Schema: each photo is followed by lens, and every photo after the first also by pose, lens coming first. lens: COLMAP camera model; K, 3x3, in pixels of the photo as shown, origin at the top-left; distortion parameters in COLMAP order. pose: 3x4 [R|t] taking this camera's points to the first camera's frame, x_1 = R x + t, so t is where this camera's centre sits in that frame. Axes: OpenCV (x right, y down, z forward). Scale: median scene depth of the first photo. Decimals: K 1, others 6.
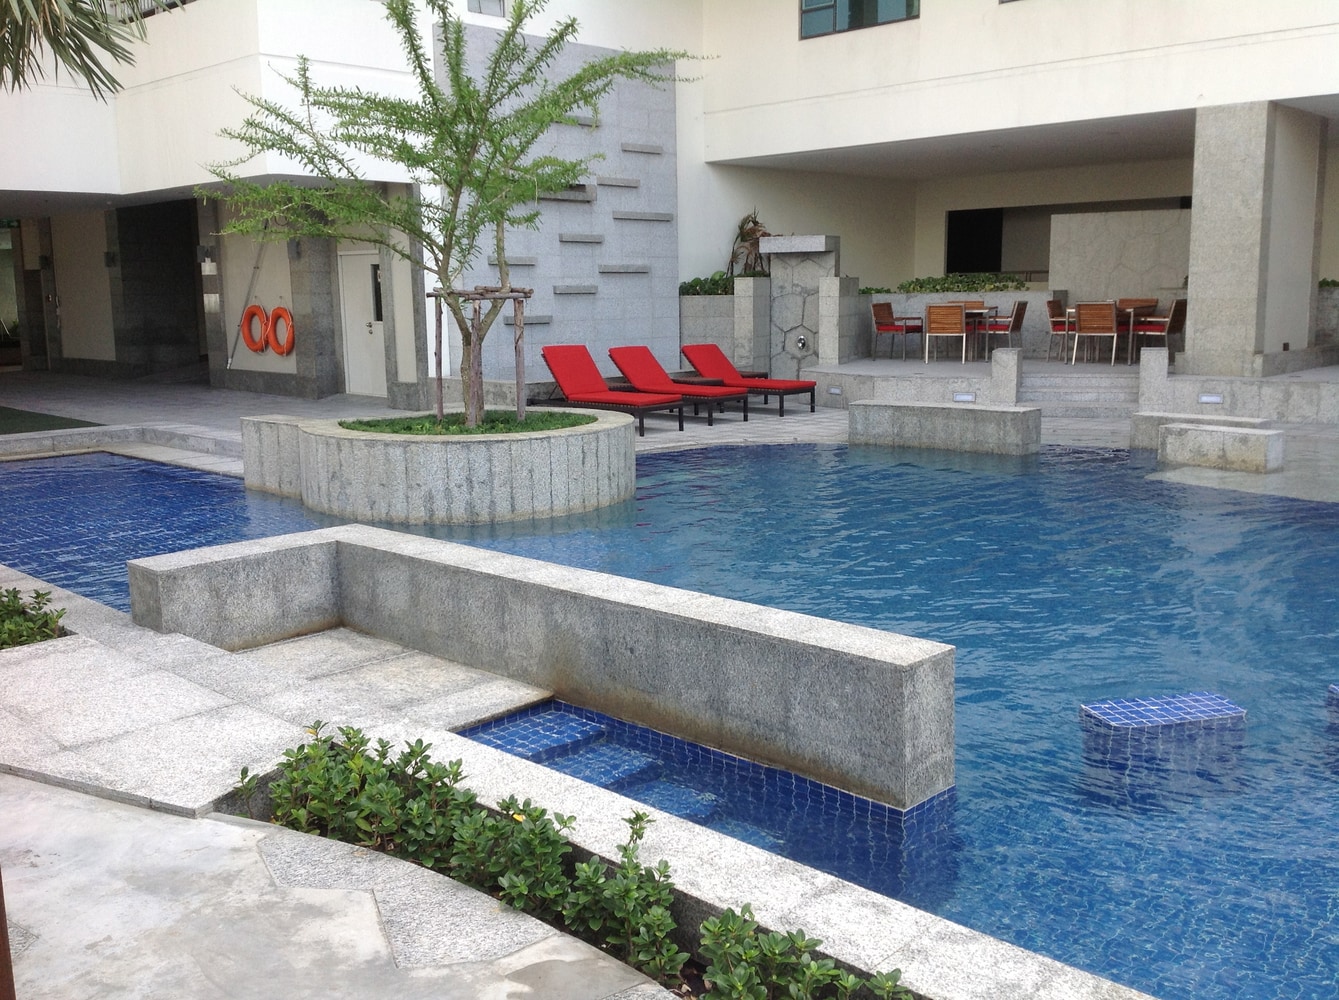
lens RADIAL K [[1294.8, 0, 665.6], [0, 1294.8, 496.5], [0, 0, 1]] dist [0.200644, -0.457084]
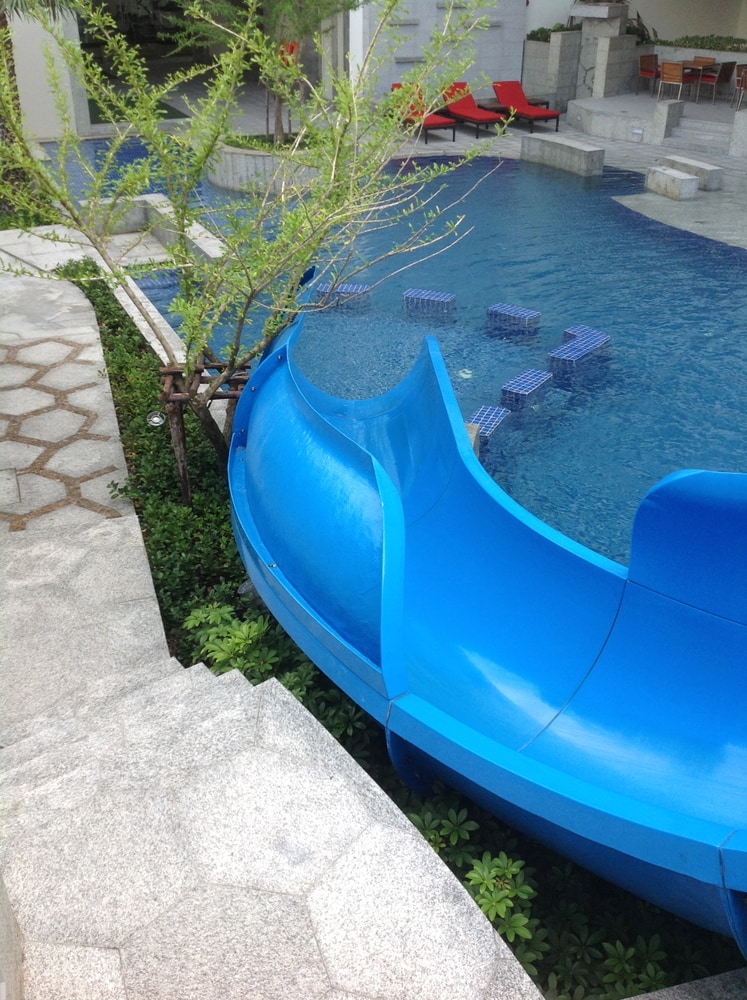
lens RADIAL K [[967.8, 0, 376.8], [0, 967.8, 531.1], [0, 0, 1]] dist [0.025423, -0.067232]
pose [[0.930289, 0.202931, -0.305585, 0.644918], [-0.072350, 0.918185, 0.389489, -0.104632], [0.359623, -0.340228, 0.868859, -0.588467]]
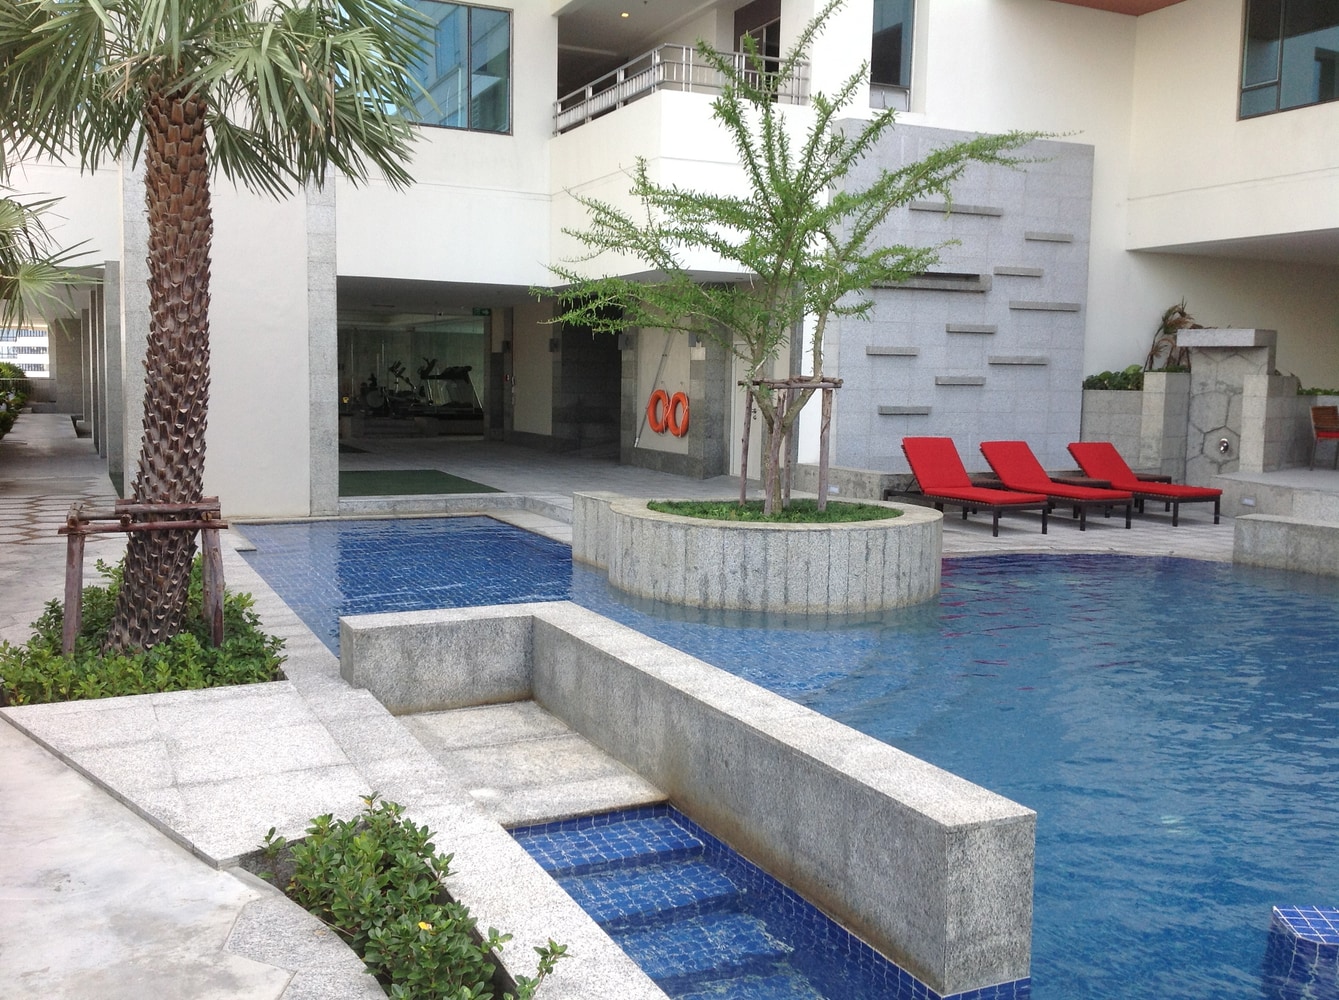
lens RADIAL K [[1282.3, 0, 656.4], [0, 1282.3, 503.4], [0, 0, 1]] dist [0.195394, -0.442309]
pose [[0.933731, 0.063829, -0.352239, 0.117618], [-0.084946, 0.995378, -0.044806, -0.010589], [0.347750, 0.071758, 0.934837, 0.049000]]
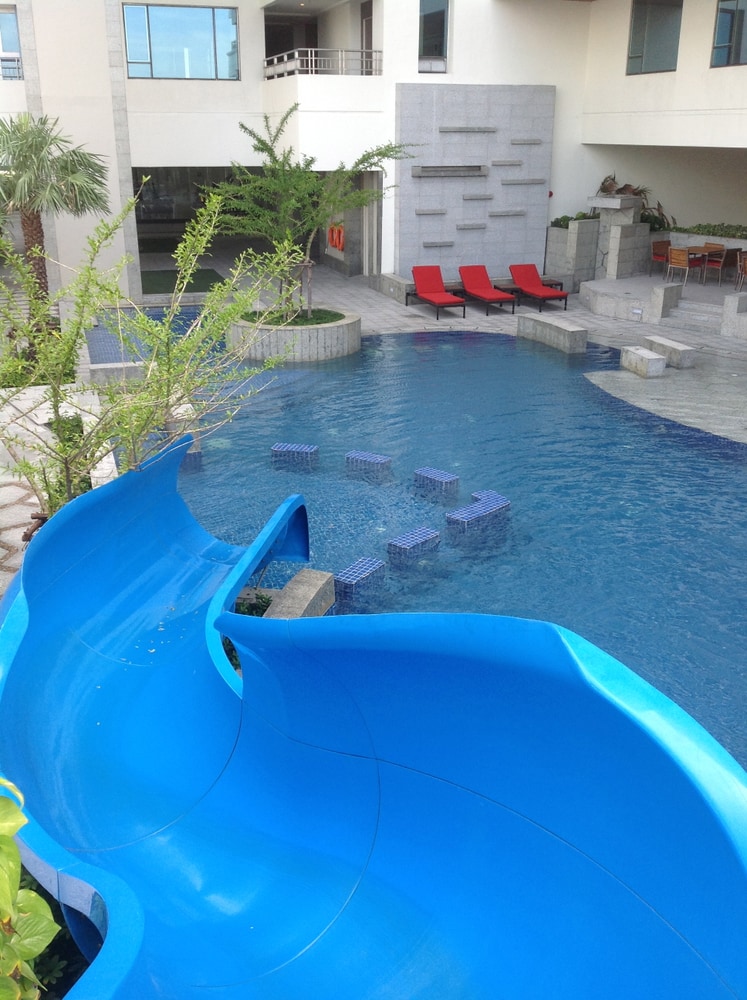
lens RADIAL K [[967.0, 0, 375.5], [0, 967.0, 518.3], [0, 0, 1]] dist [0.200644, -0.457084]
pose [[0.883812, 0.189999, -0.427524, 0.867888], [-0.090462, 0.965978, 0.242285, -0.153770], [0.459013, -0.175460, 0.870931, -0.604780]]
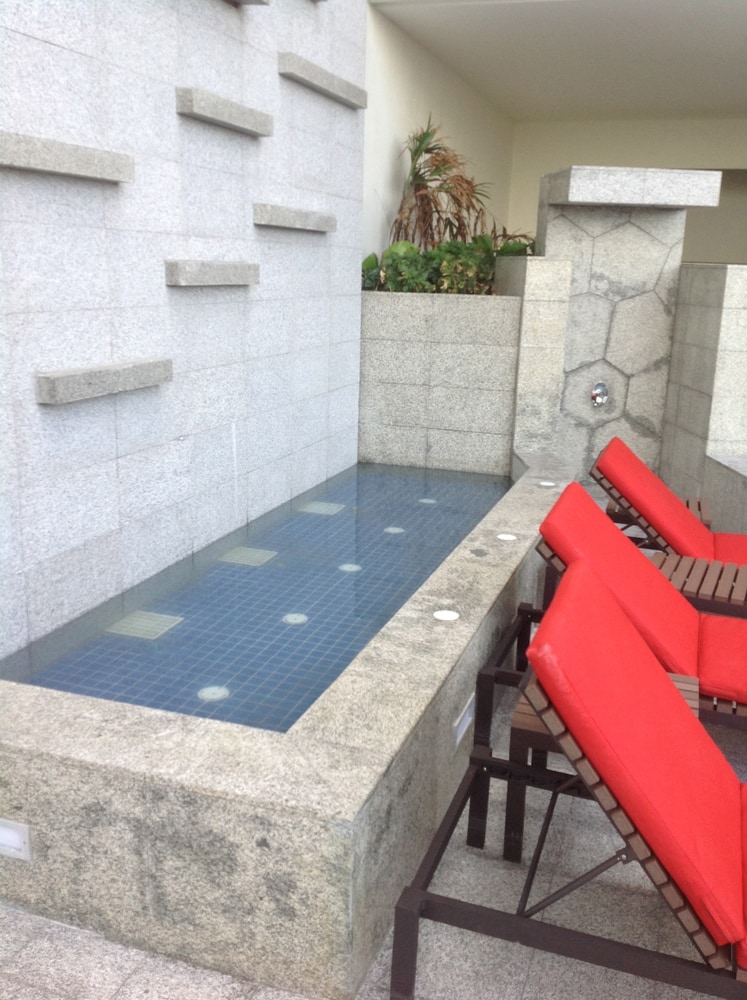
lens RADIAL K [[967.8, 0, 376.8], [0, 967.8, 531.1], [0, 0, 1]] dist [0.025423, -0.067232]
pose [[0.912115, -0.073179, 0.403350, -0.245835], [0.027414, 0.992624, 0.118097, -0.221060], [-0.409017, -0.096660, 0.907393, 1.362984]]
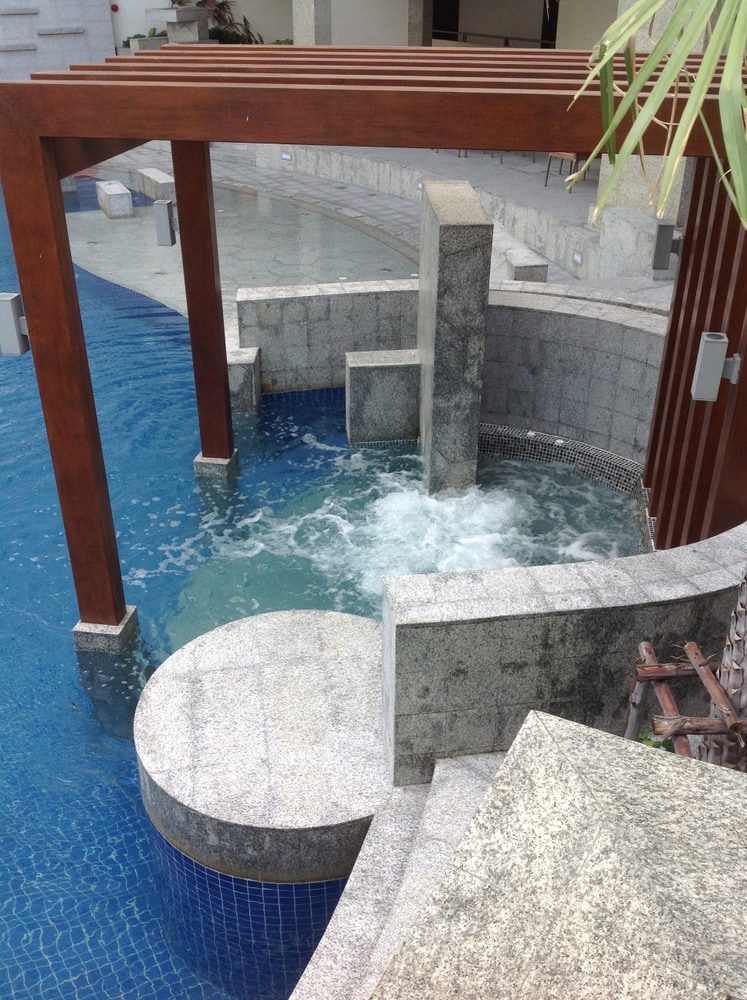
lens RADIAL K [[967.8, 0, 376.8], [0, 967.8, 531.1], [0, 0, 1]] dist [0.025423, -0.067232]
pose [[0.954214, 0.162448, -0.251171, 1.310221], [-0.058862, 0.925240, 0.374789, -0.150678], [0.293277, -0.342845, 0.892438, -0.182289]]
